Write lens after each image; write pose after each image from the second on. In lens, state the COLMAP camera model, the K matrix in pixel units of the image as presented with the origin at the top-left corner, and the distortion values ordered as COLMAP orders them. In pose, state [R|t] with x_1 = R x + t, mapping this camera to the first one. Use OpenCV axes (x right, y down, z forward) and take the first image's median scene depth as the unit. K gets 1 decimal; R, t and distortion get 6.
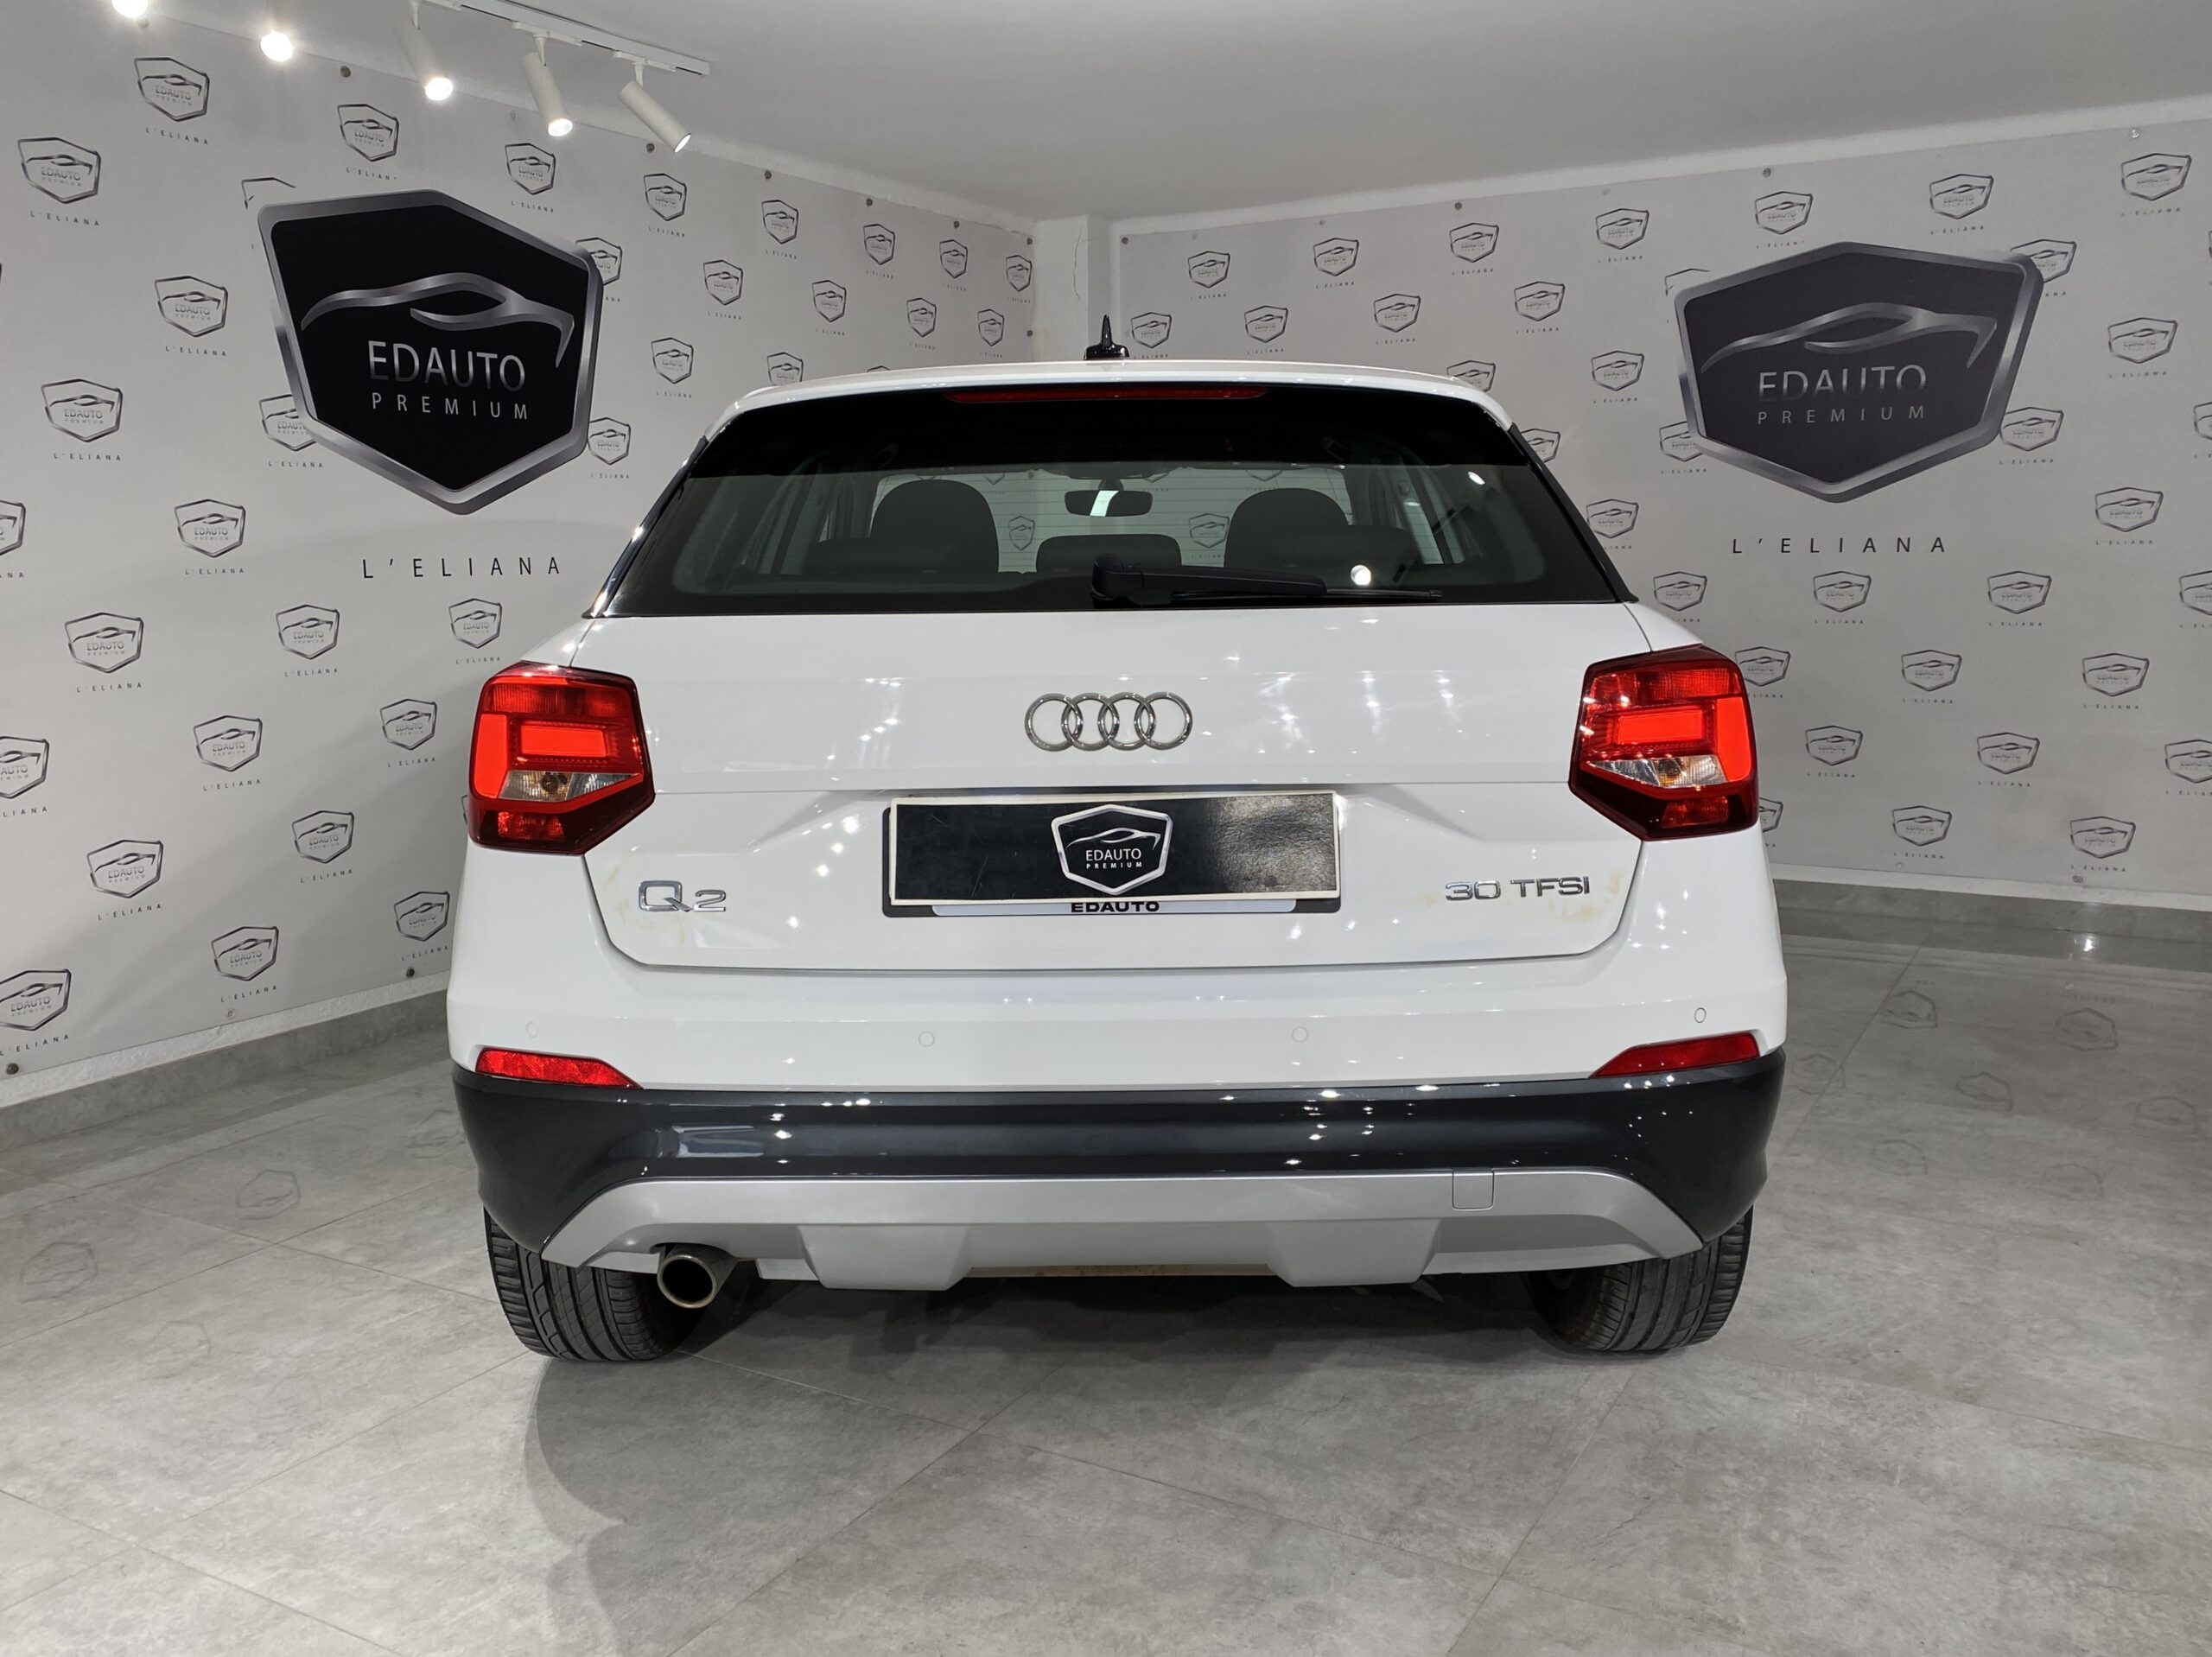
lens RADIAL K [[1861.4, 0, 1088.8], [0, 1861.4, 831.9], [0, 0, 1]] dist [0.000853, 0.016776]
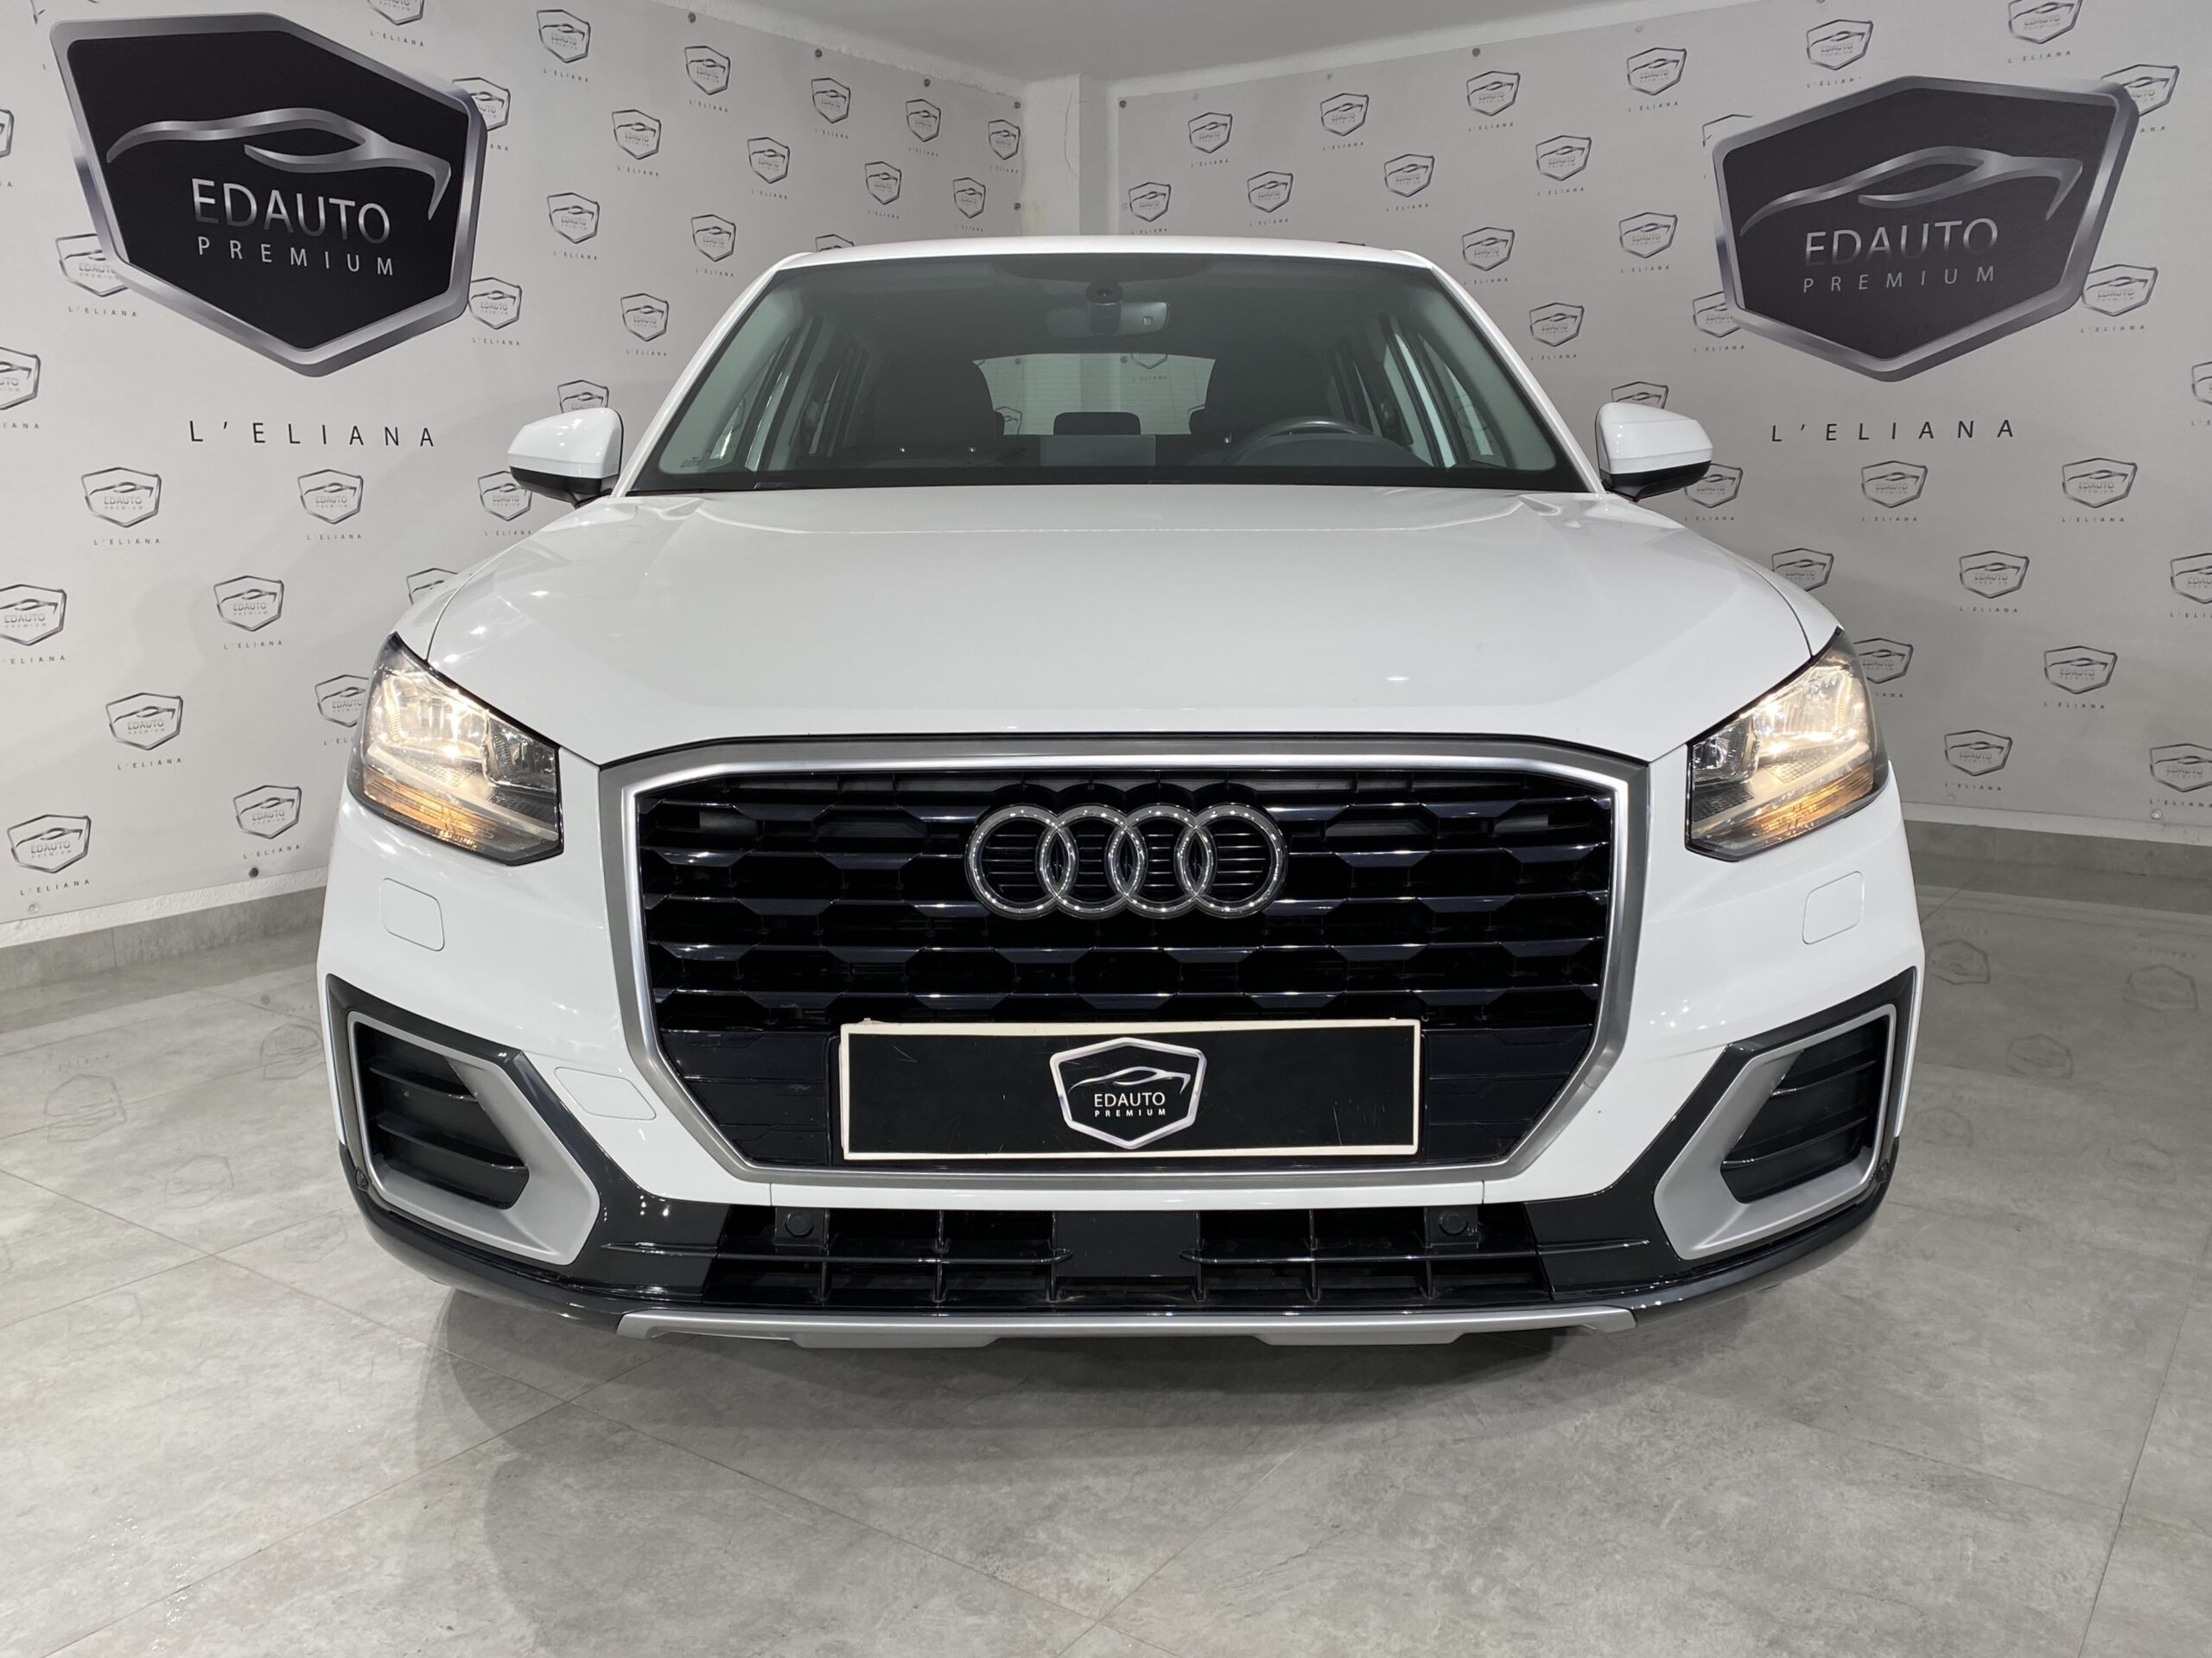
lens RADIAL K [[1861.0, 0, 1086.0], [0, 1861.0, 850.9], [0, 0, 1]] dist [0.005041, 0.011255]
pose [[0.996205, 0.021921, -0.084236, 0.168985], [-0.018788, 0.999108, 0.037810, 0.028889], [0.084990, -0.036084, 0.995728, 0.142503]]
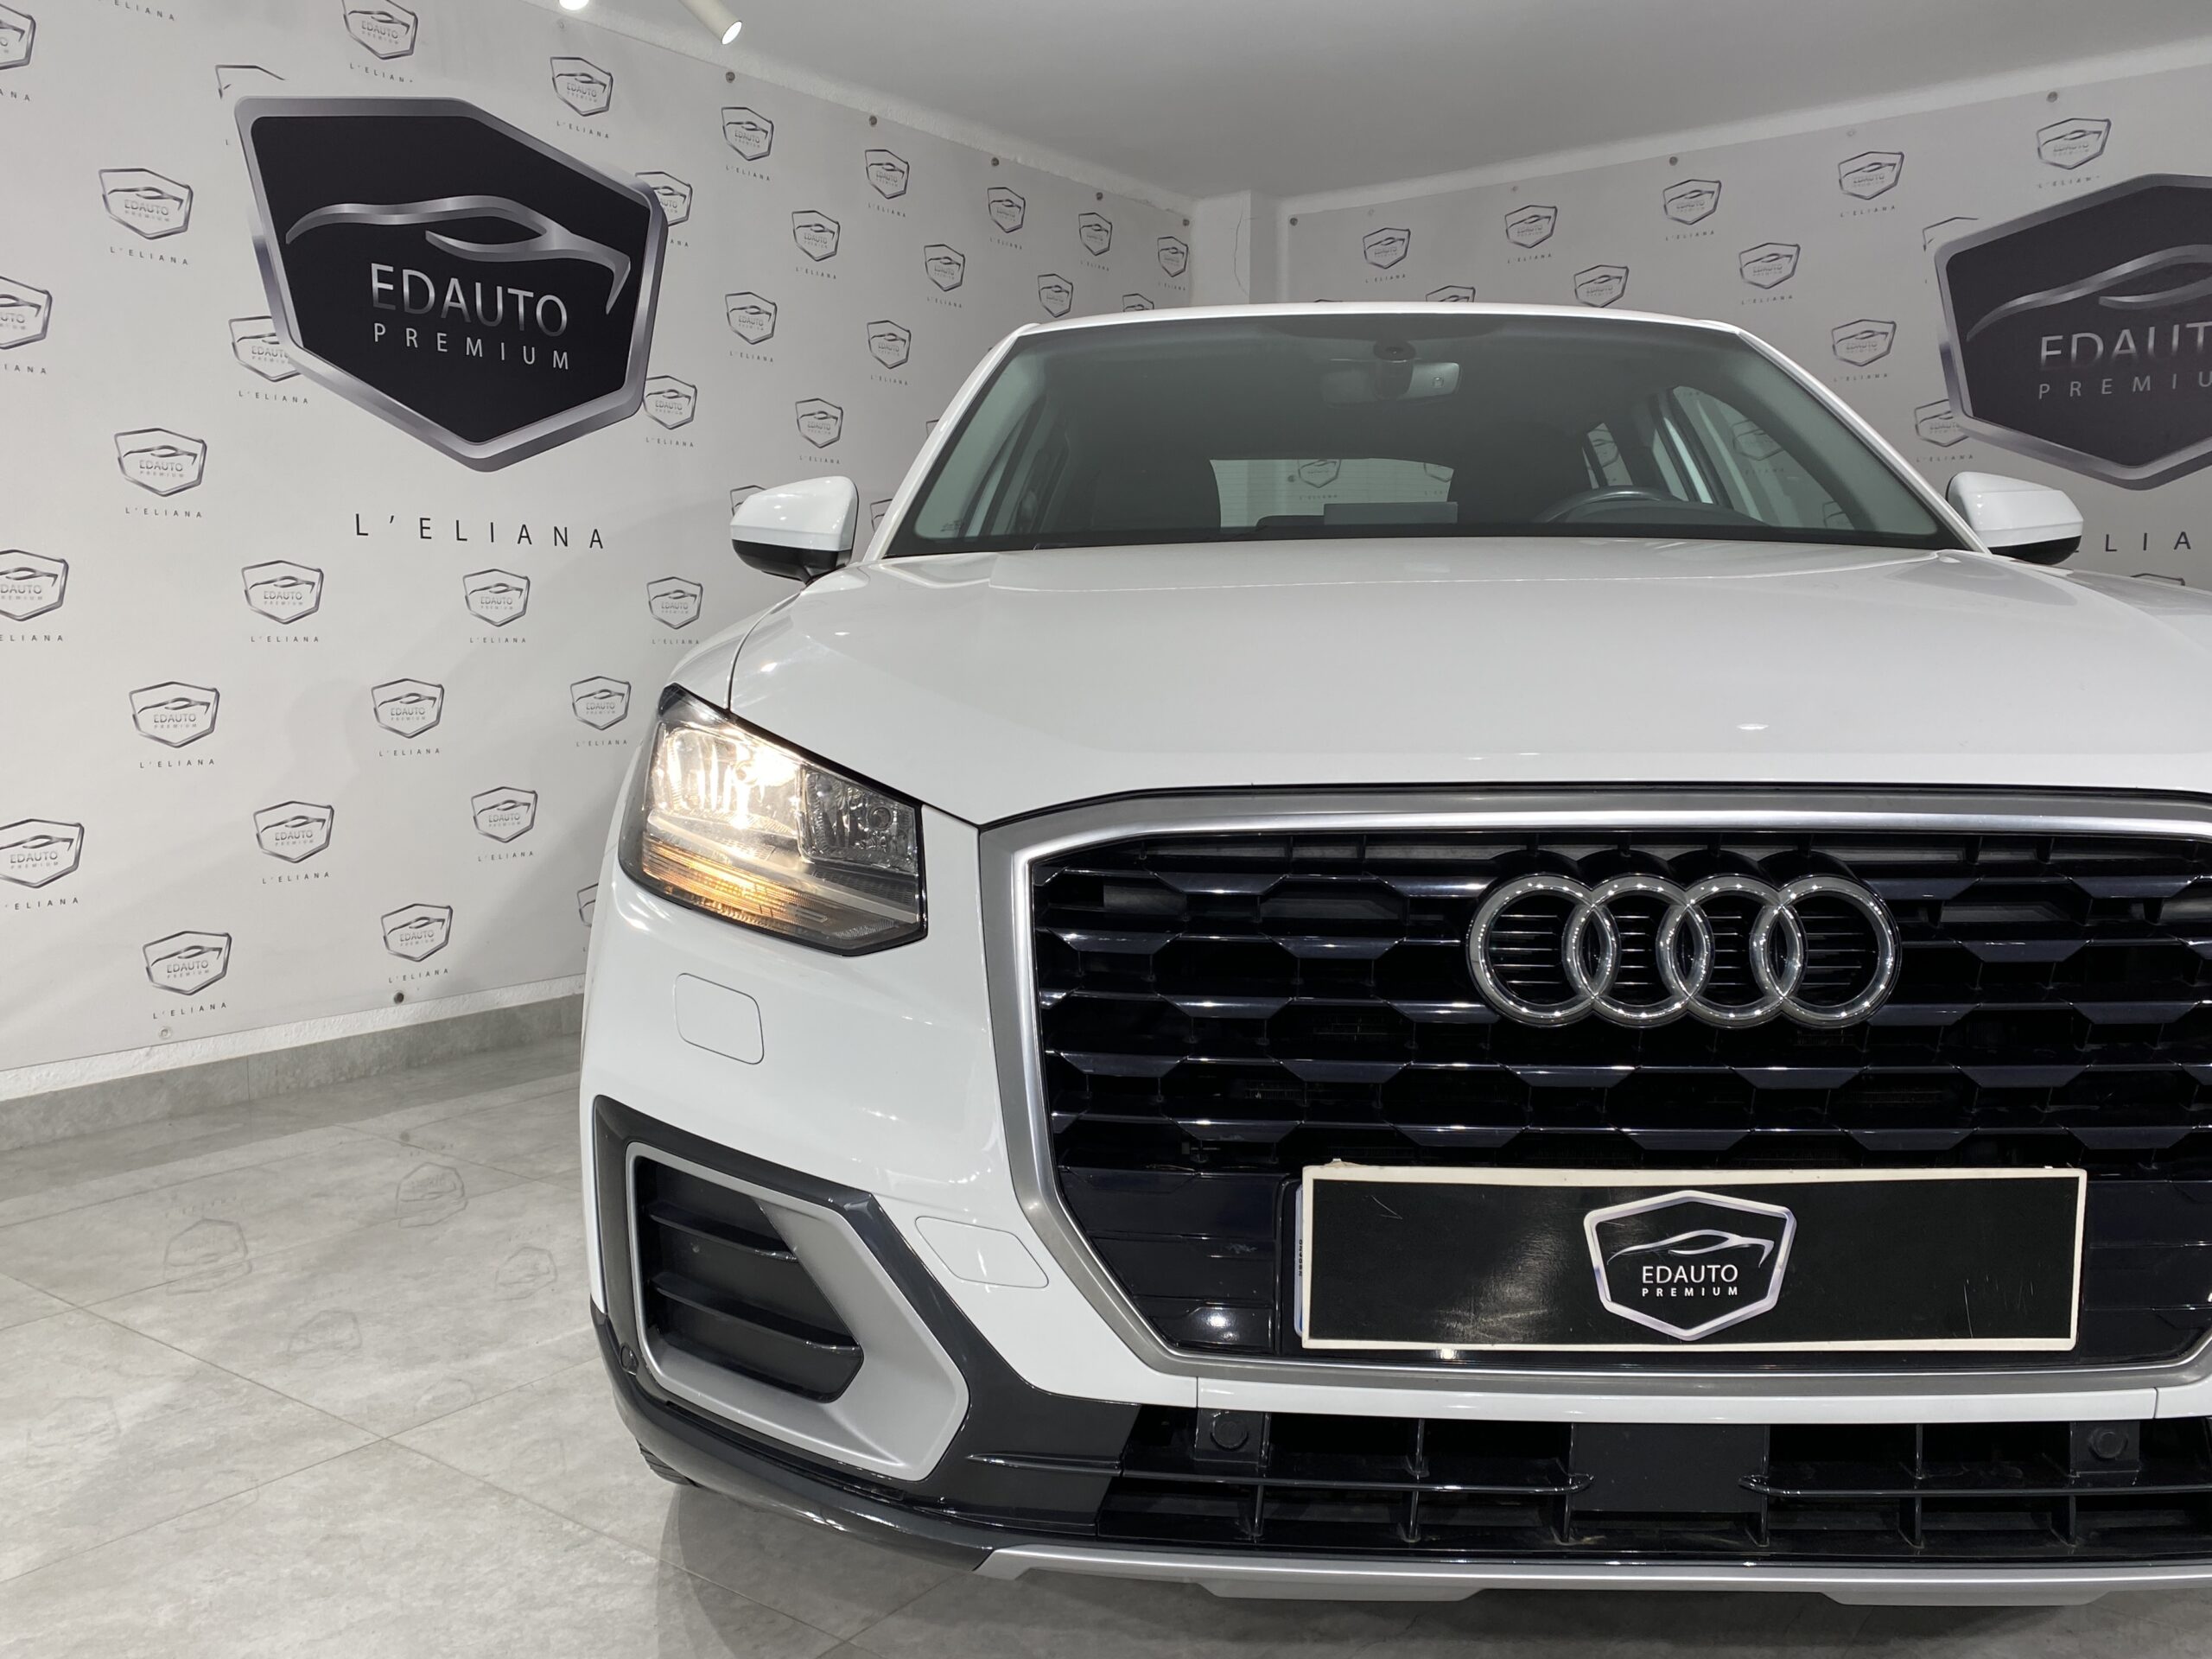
lens RADIAL K [[1848.4, 0, 1118.9], [0, 1848.4, 839.3], [0, 0, 1]] dist [0.003069, 0.012703]
pose [[0.994069, 0.020926, -0.106717, 0.072258], [-0.026272, 0.998456, -0.048934, 0.047183], [0.105528, 0.051448, 0.993085, 0.243269]]
